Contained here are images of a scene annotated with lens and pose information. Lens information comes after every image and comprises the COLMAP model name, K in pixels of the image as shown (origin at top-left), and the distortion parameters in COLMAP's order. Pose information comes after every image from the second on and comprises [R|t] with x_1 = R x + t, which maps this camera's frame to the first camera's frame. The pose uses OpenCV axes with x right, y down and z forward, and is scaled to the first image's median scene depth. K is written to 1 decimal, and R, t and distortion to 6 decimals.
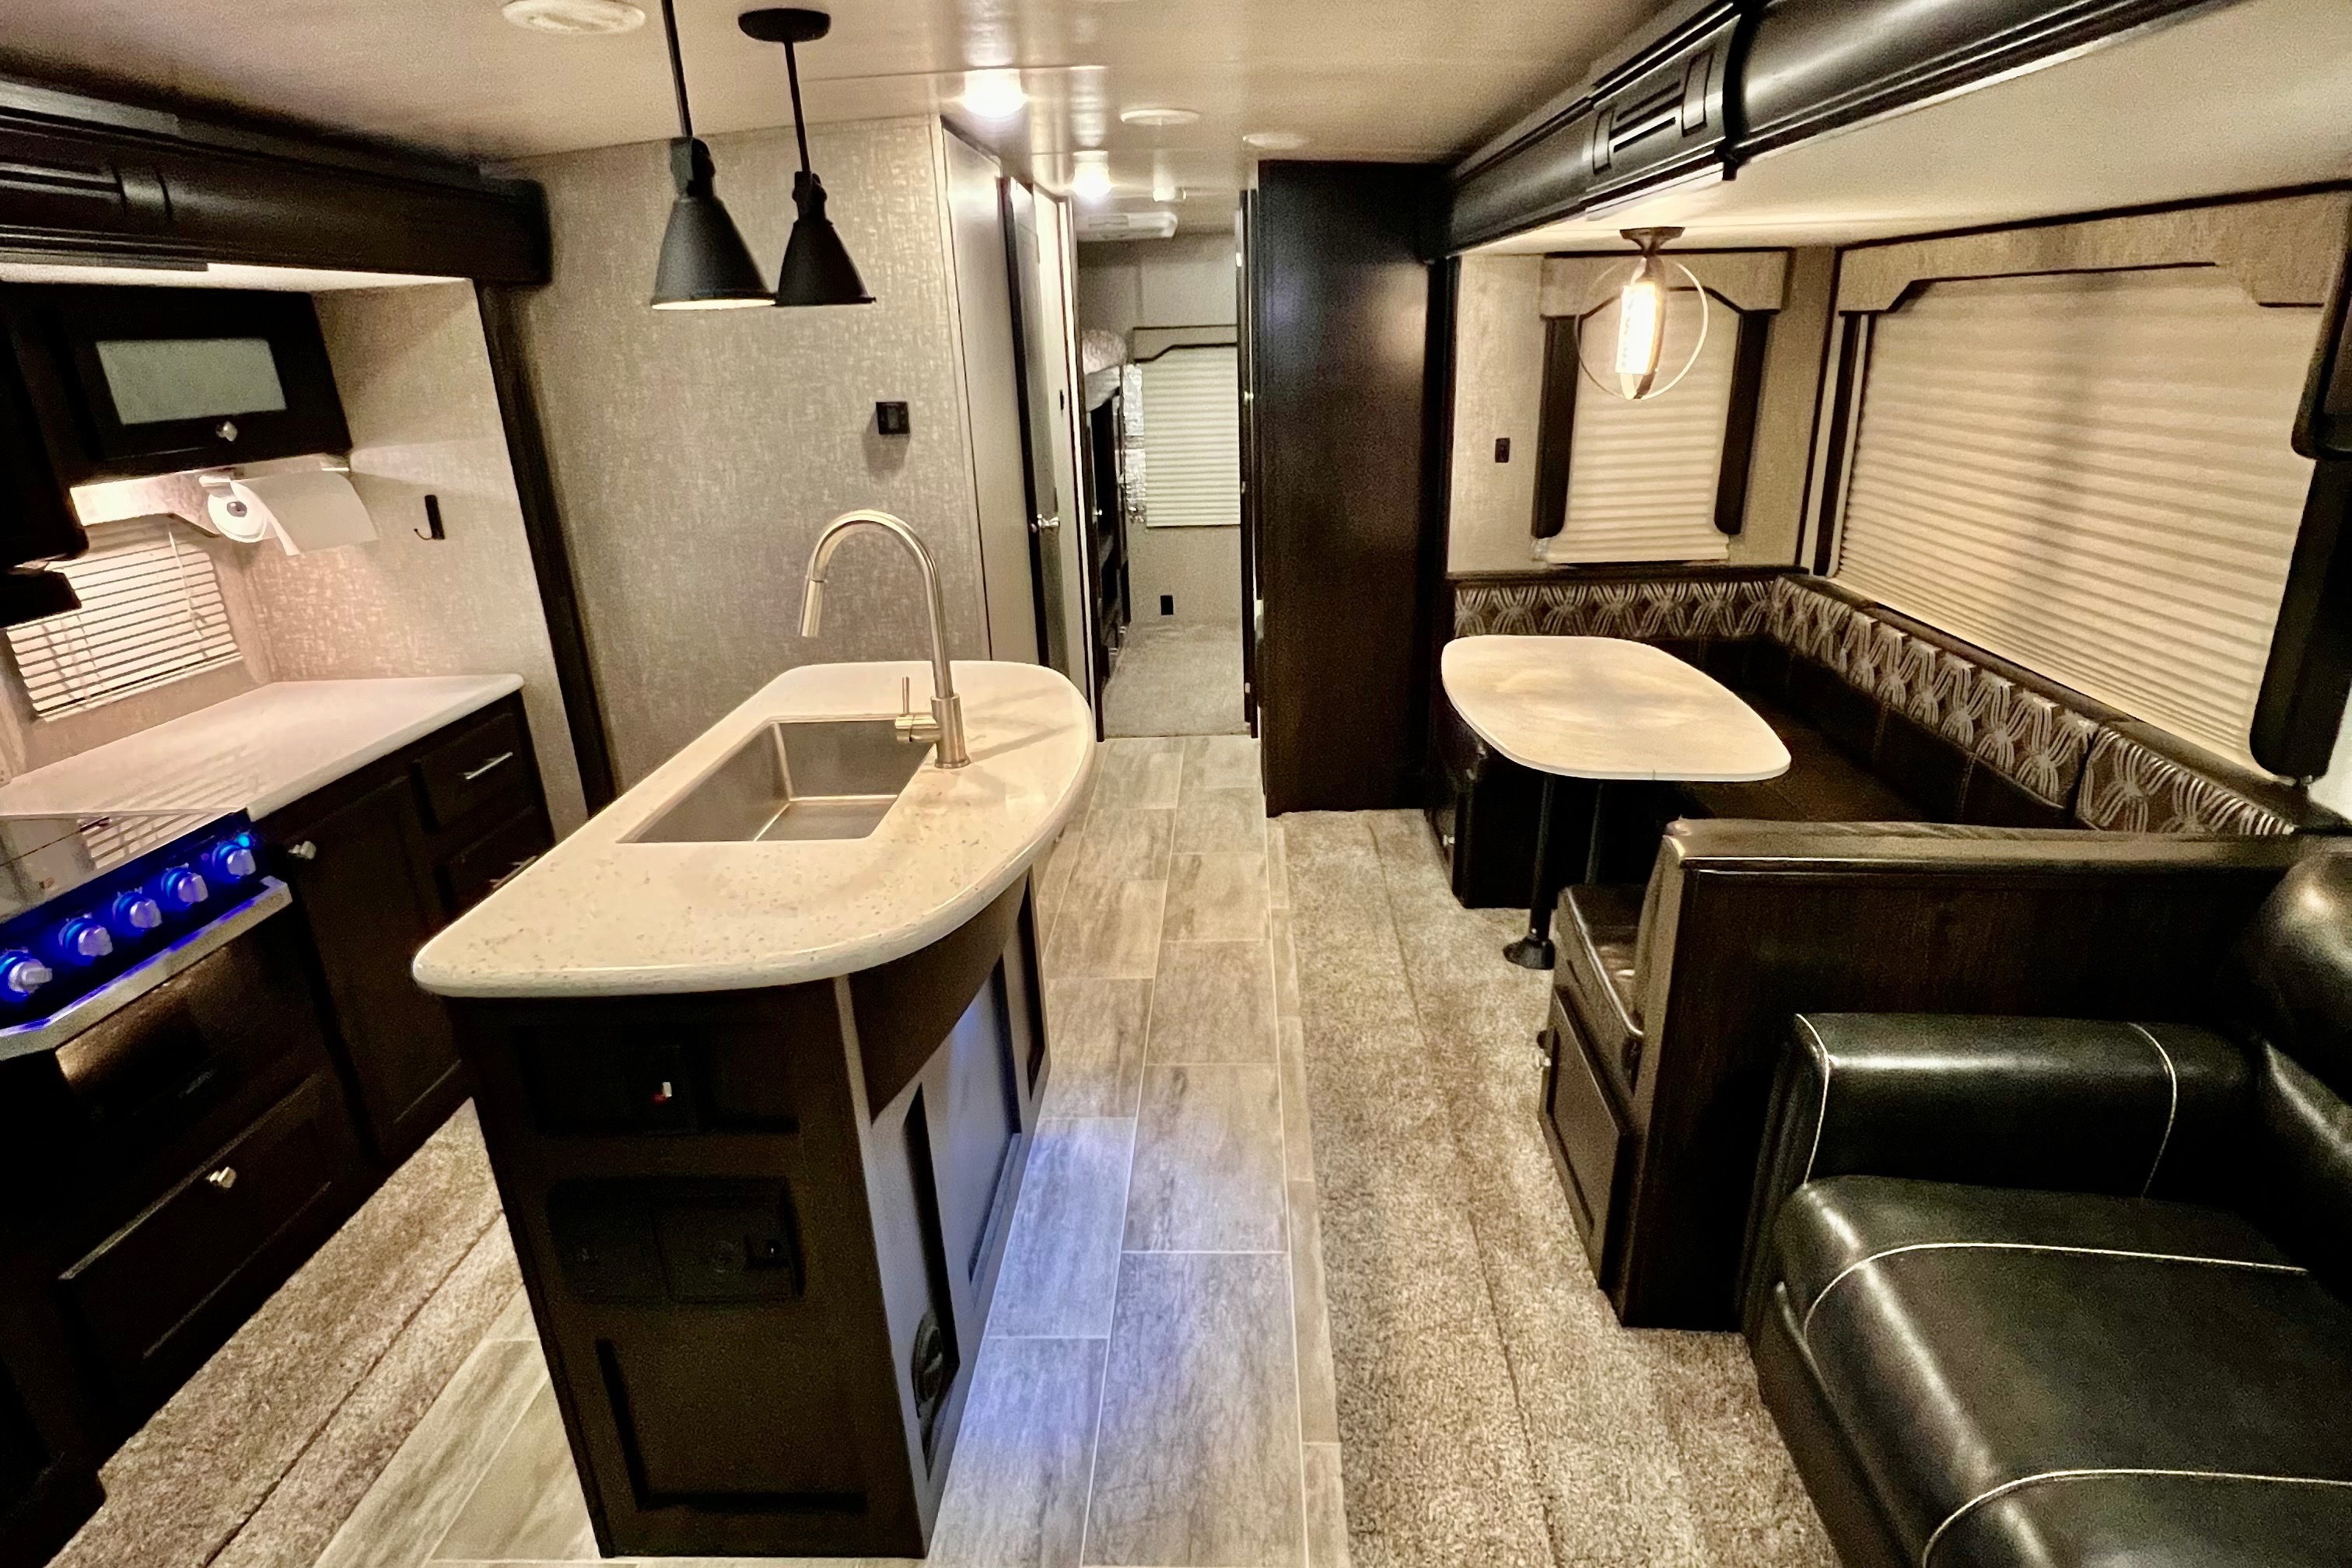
lens RADIAL K [[1257.8, 0, 1178.5], [0, 1257.8, 782.7], [0, 0, 1]] dist [-0.010124, 0.004247]
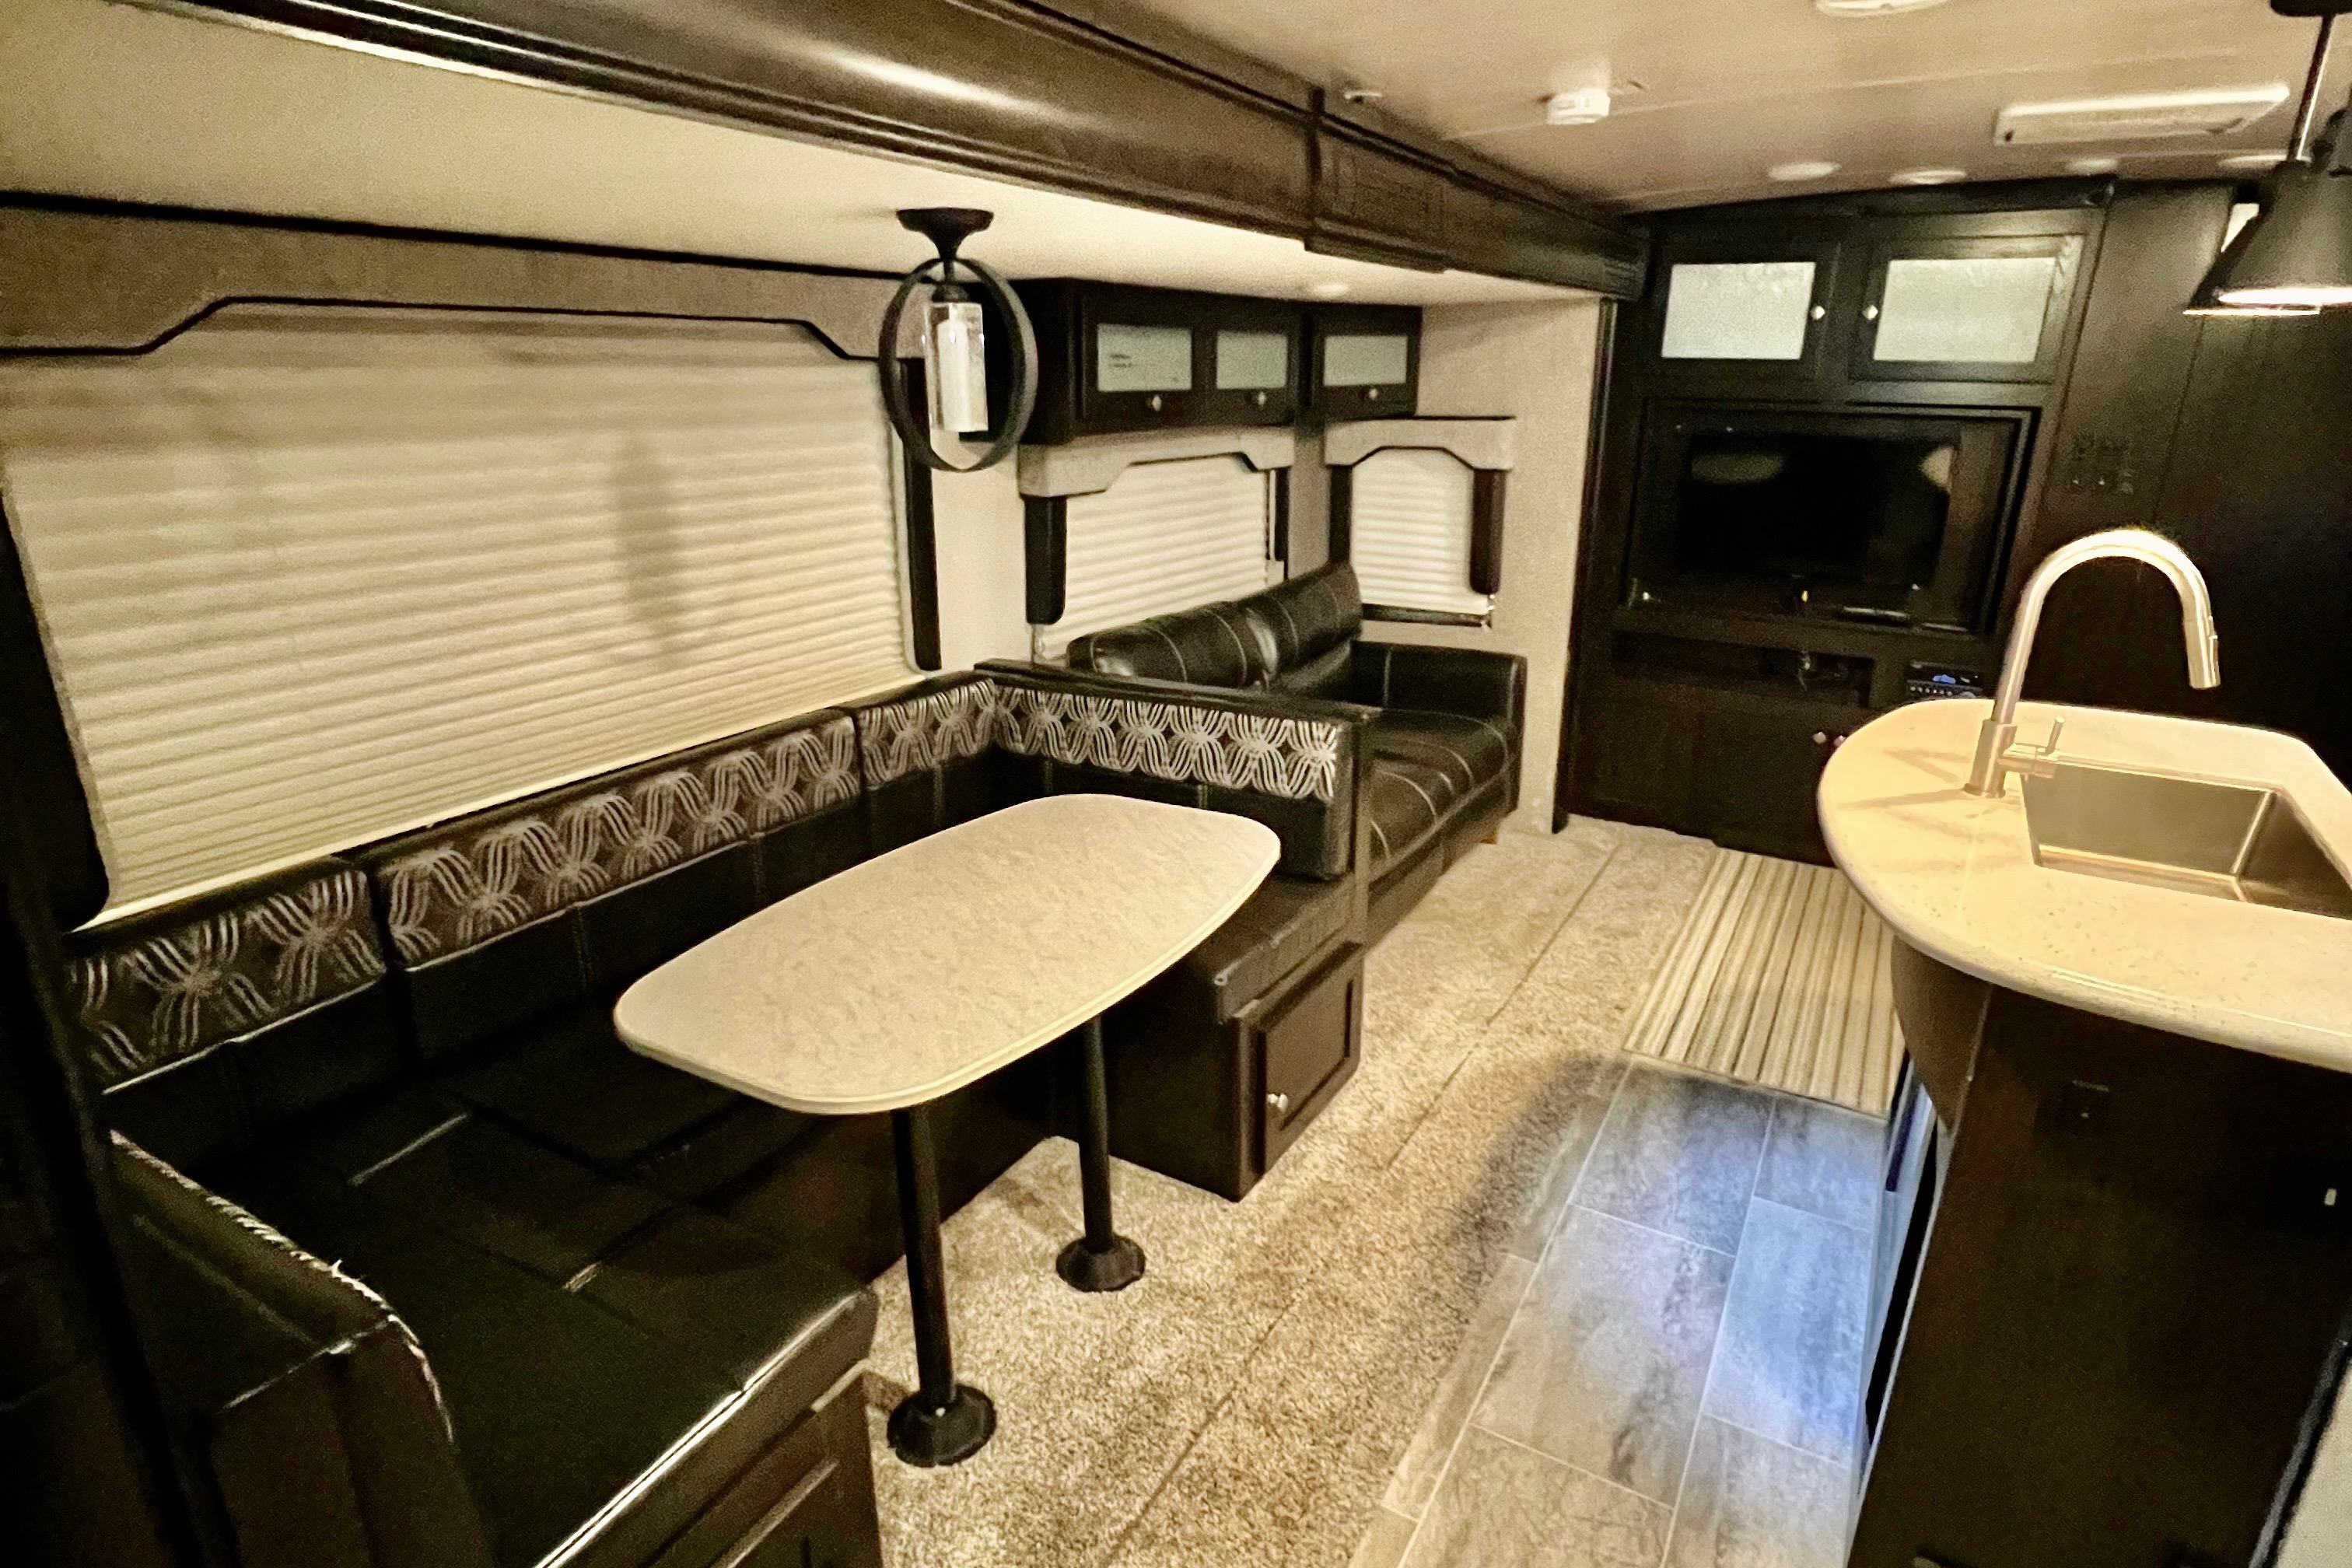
lens RADIAL K [[1252.3, 0, 1178.8], [0, 1252.3, 776.9], [0, 0, 1]] dist [-0.006048, -0.000384]
pose [[-0.882774, -0.119087, 0.454453, -0.058275], [0.183974, 0.802452, 0.567648, -0.562094], [-0.432277, 0.584712, -0.686475, 1.591024]]
